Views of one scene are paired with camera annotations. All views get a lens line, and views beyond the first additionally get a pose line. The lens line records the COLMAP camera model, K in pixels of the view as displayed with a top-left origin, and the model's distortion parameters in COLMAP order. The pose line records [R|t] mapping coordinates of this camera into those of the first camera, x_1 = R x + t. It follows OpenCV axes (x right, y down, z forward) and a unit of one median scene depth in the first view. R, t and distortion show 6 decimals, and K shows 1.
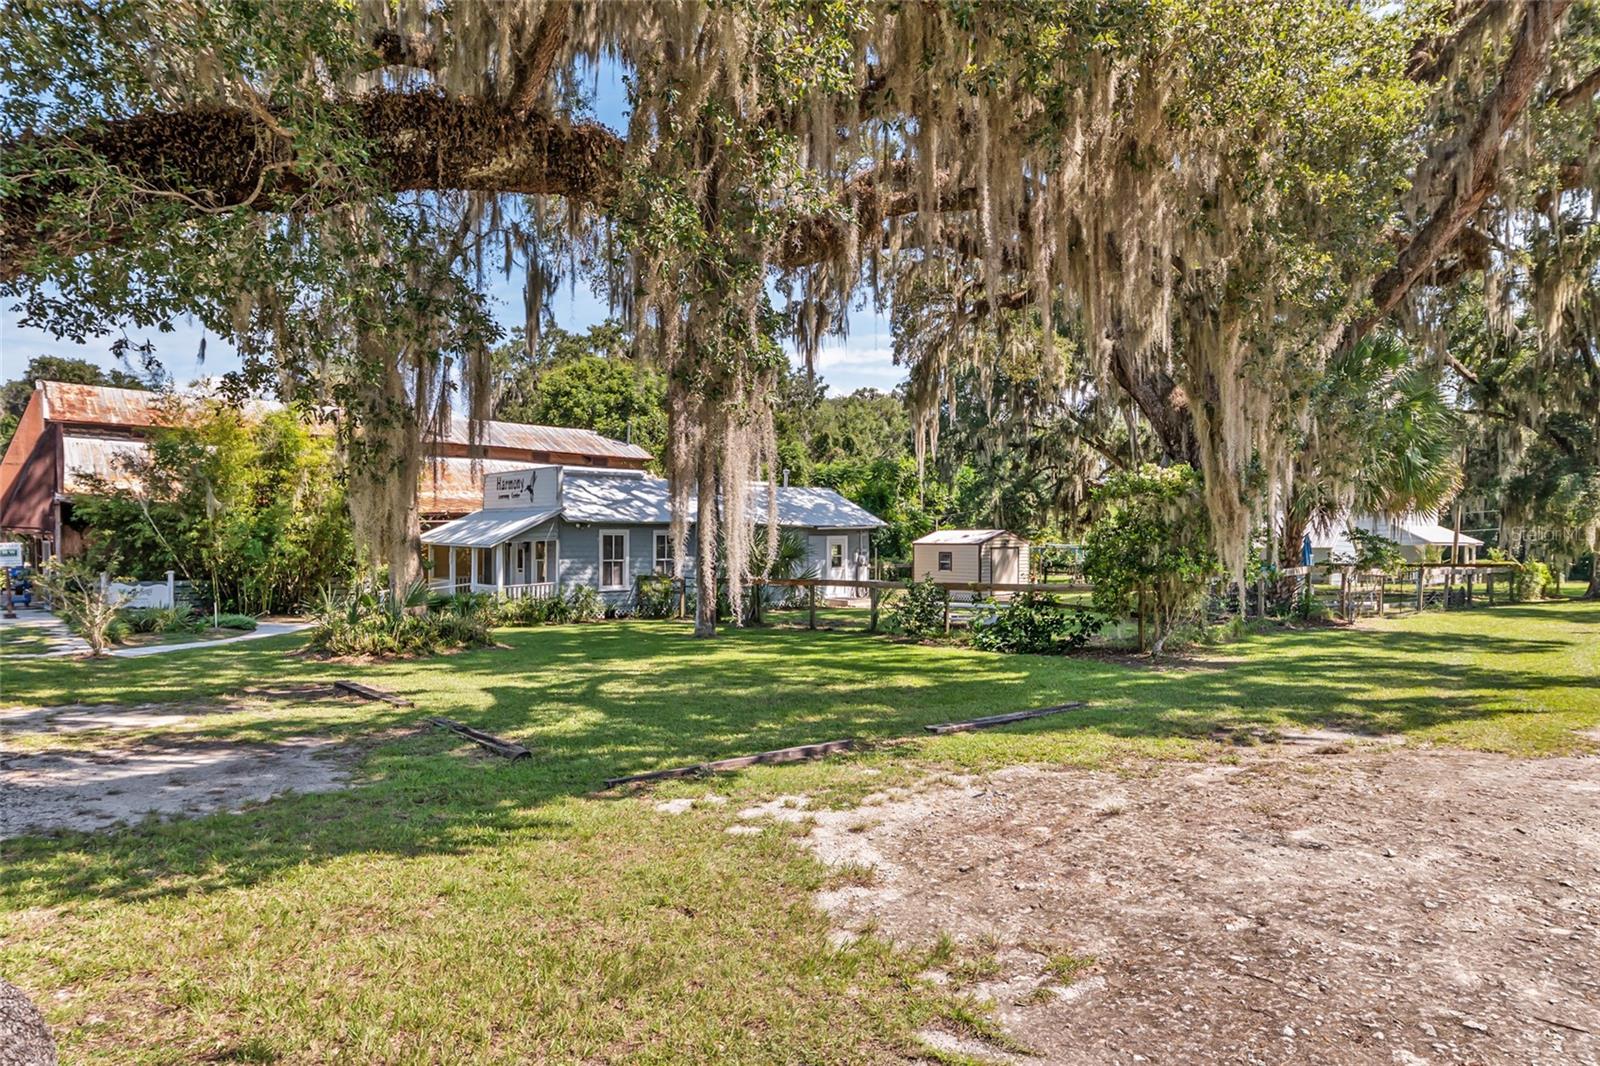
lens RADIAL K [[932.8, 0, 795.3], [0, 932.8, 586.0], [0, 0, 1]] dist [0.000858, 0.000269]
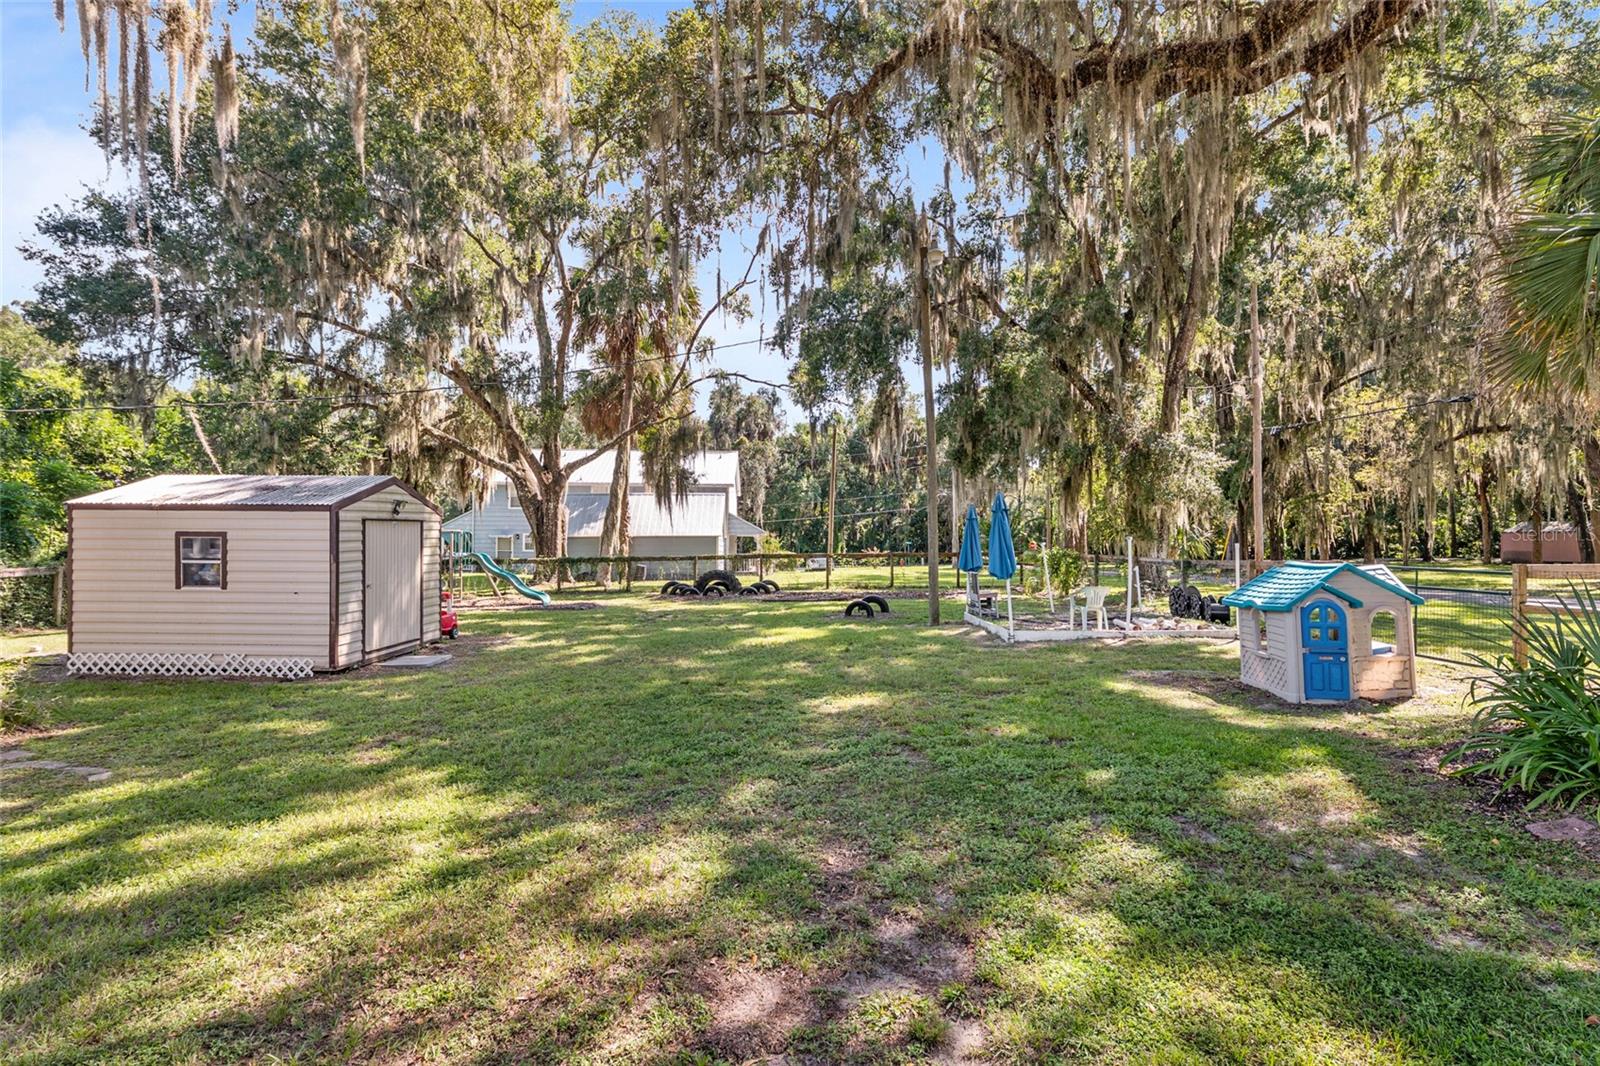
lens RADIAL K [[806.5, 0, 800.0], [0, 806.5, 533.0], [0, 0, 1]] dist [0.001411, 0.000074]
pose [[0.635639, 0.009127, 0.771932, 0.058216], [0.031448, 0.998794, -0.037705, -0.014463], [-0.771345, 0.048243, 0.634586, 0.508858]]
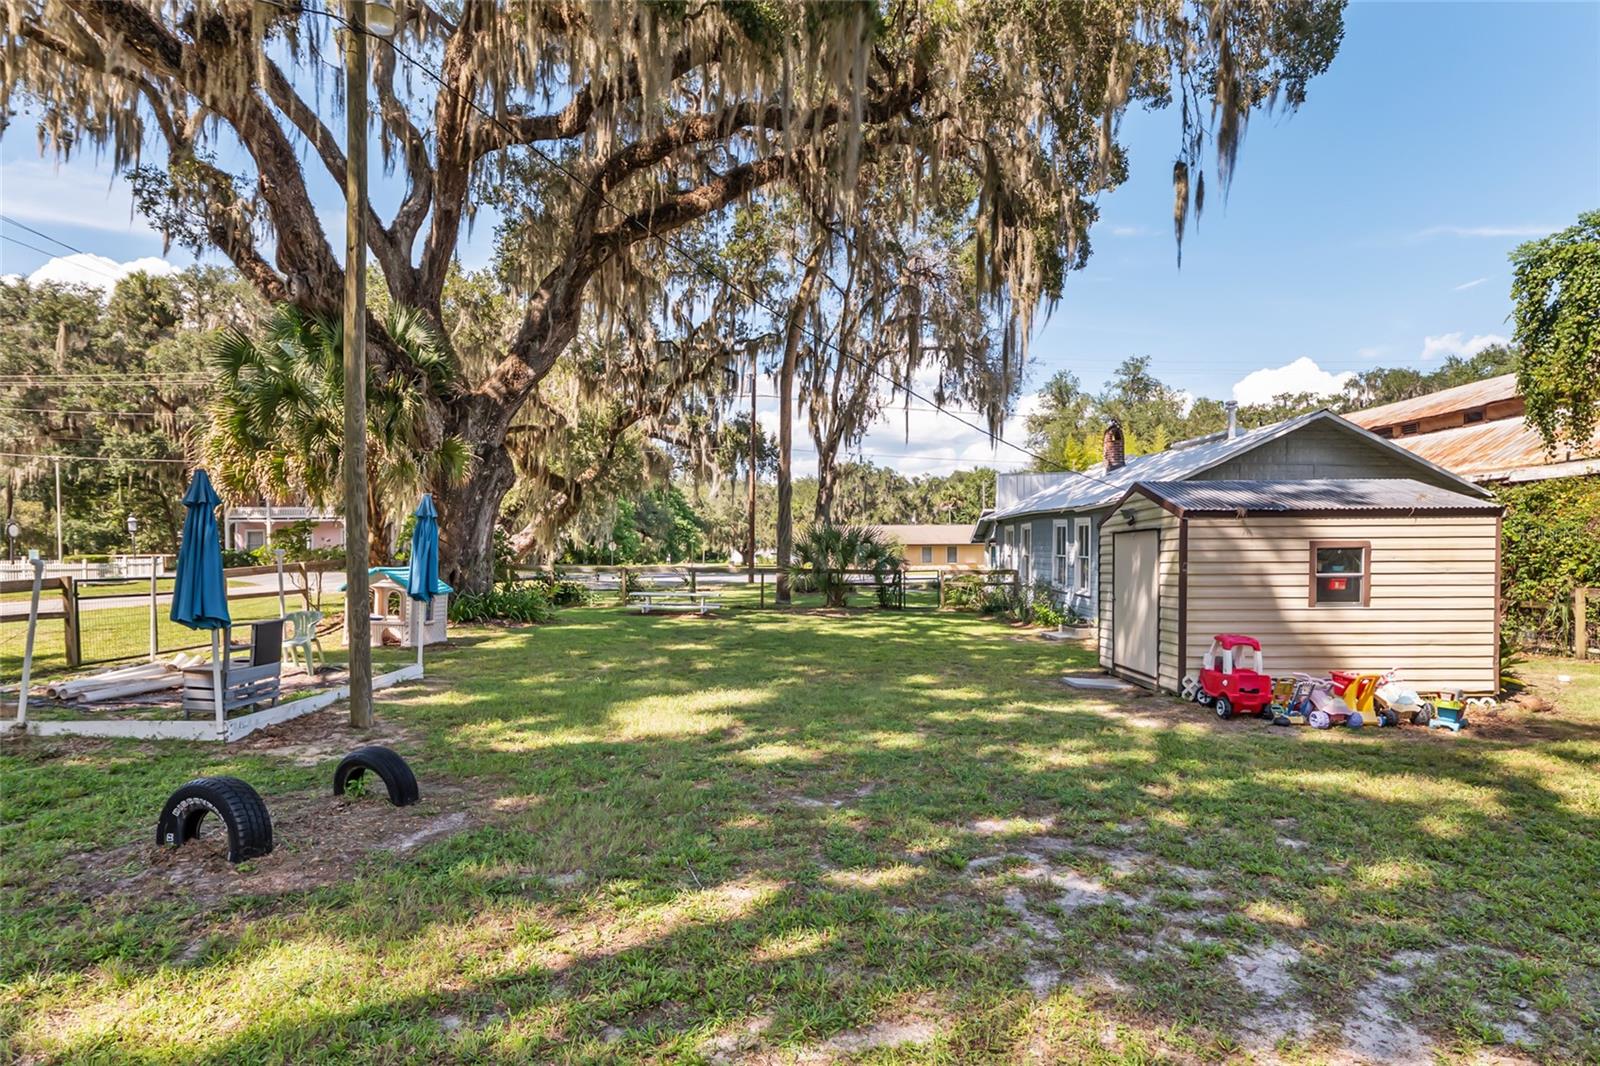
lens RADIAL K [[868.1, 0, 800.2], [0, 868.1, 540.8], [0, 0, 1]] dist [0.004105, -0.001091]
pose [[-0.647290, -0.009448, -0.762186, 0.409986], [-0.032096, 0.999374, 0.014870, -0.029801], [0.761568, 0.034089, -0.647188, 0.849621]]
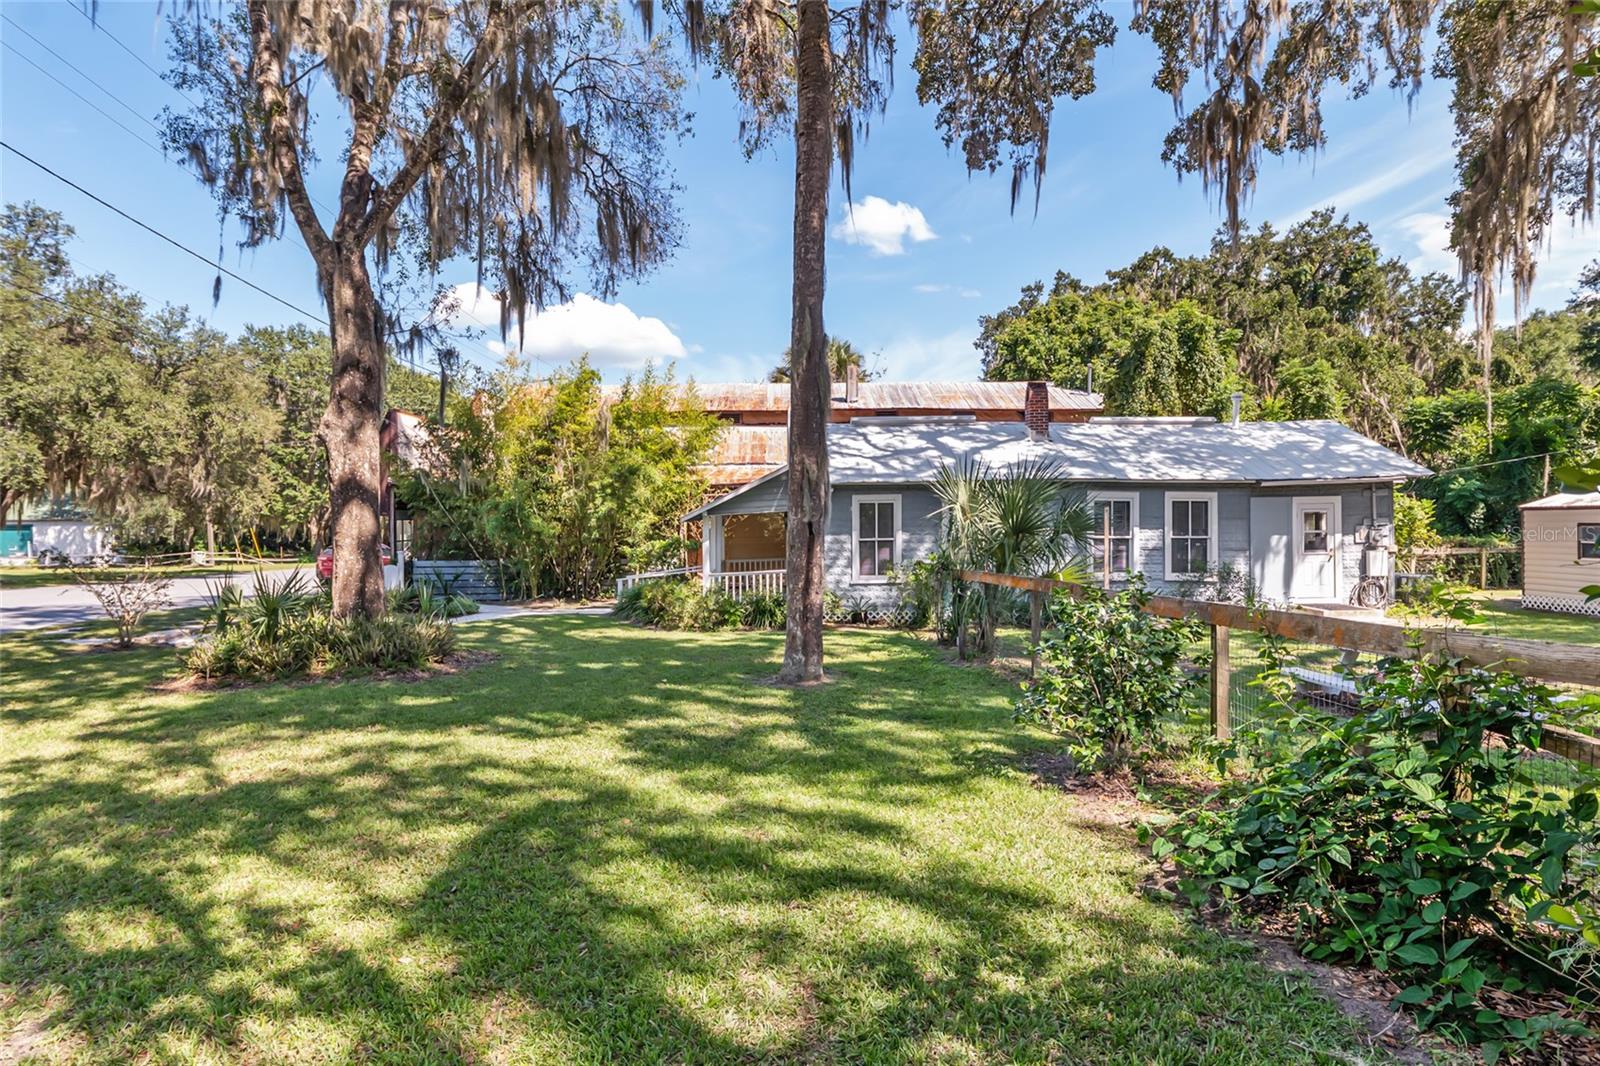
lens RADIAL K [[879.7, 0, 798.0], [0, 879.7, 538.9], [0, 0, 1]] dist [-0.001484, 0.002125]
pose [[0.772216, -0.002274, -0.635356, 0.101993], [-0.017223, 0.999551, -0.024511, -0.006527], [0.635127, 0.029870, 0.771830, 0.272930]]
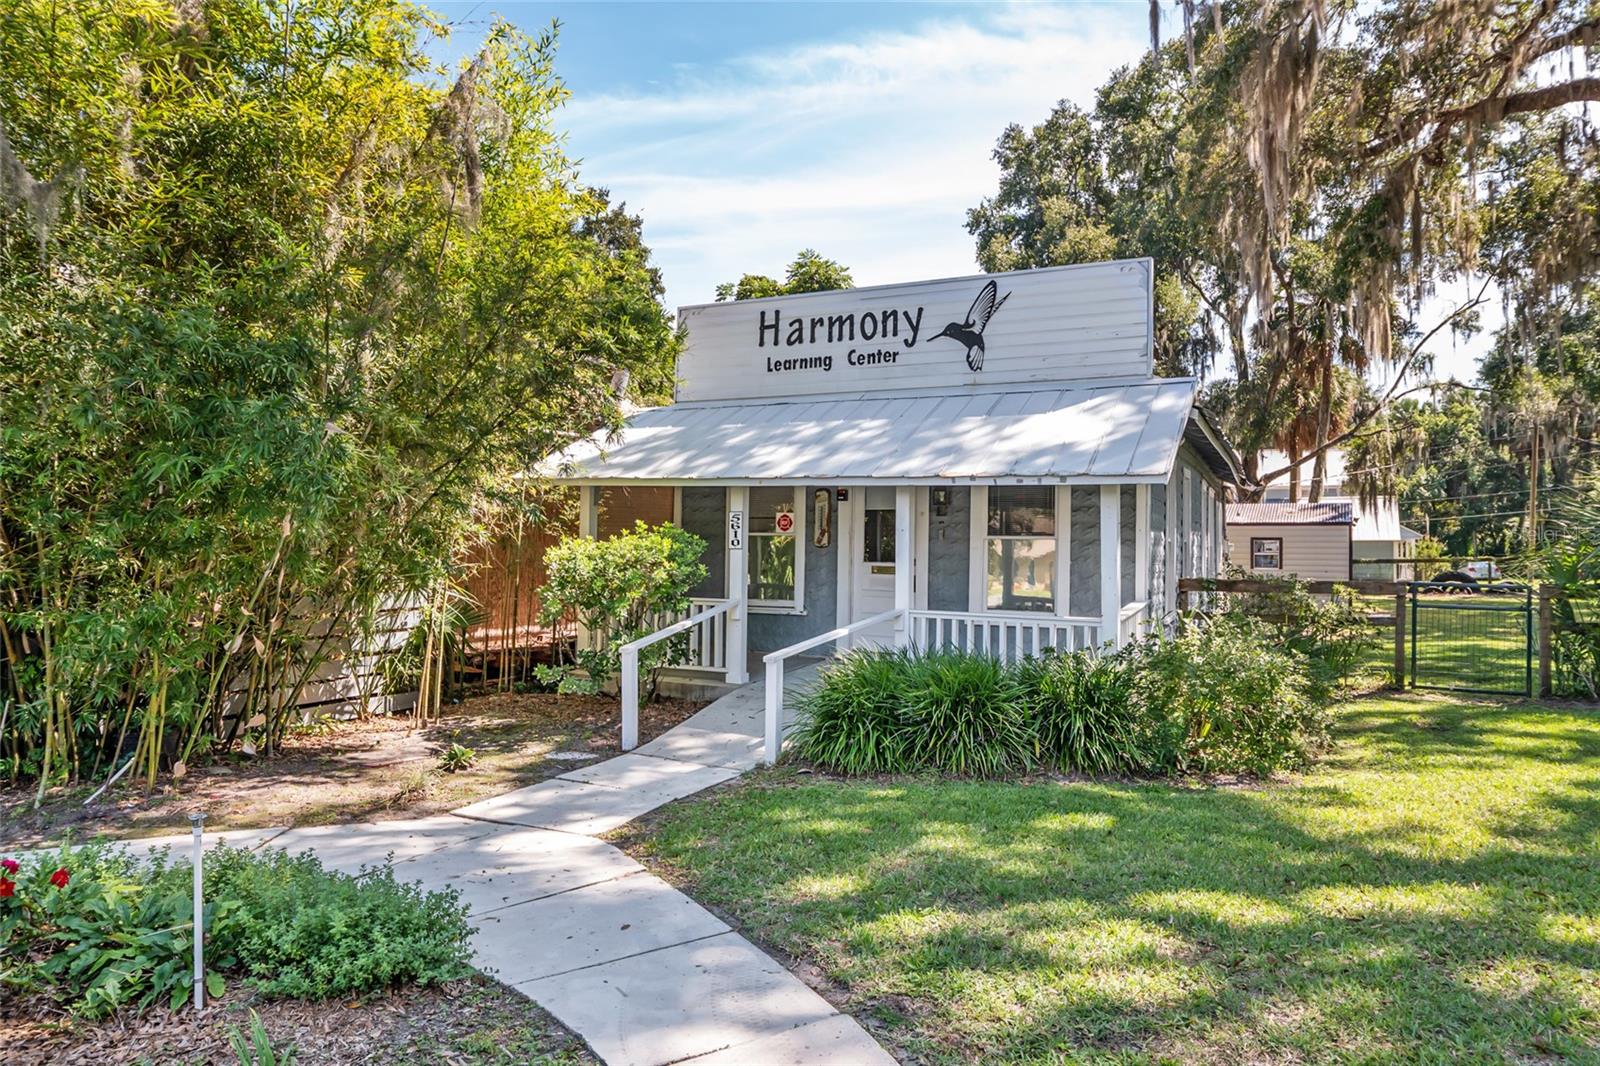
lens RADIAL K [[1014.8, 0, 794.7], [0, 1014.8, 531.9], [0, 0, 1]] dist [-0.001697, -0.001378]
pose [[0.920535, 0.008706, 0.390562, -0.289647], [0.014172, 0.998349, -0.055659, -0.006202], [-0.390402, 0.056771, 0.918892, 0.404461]]
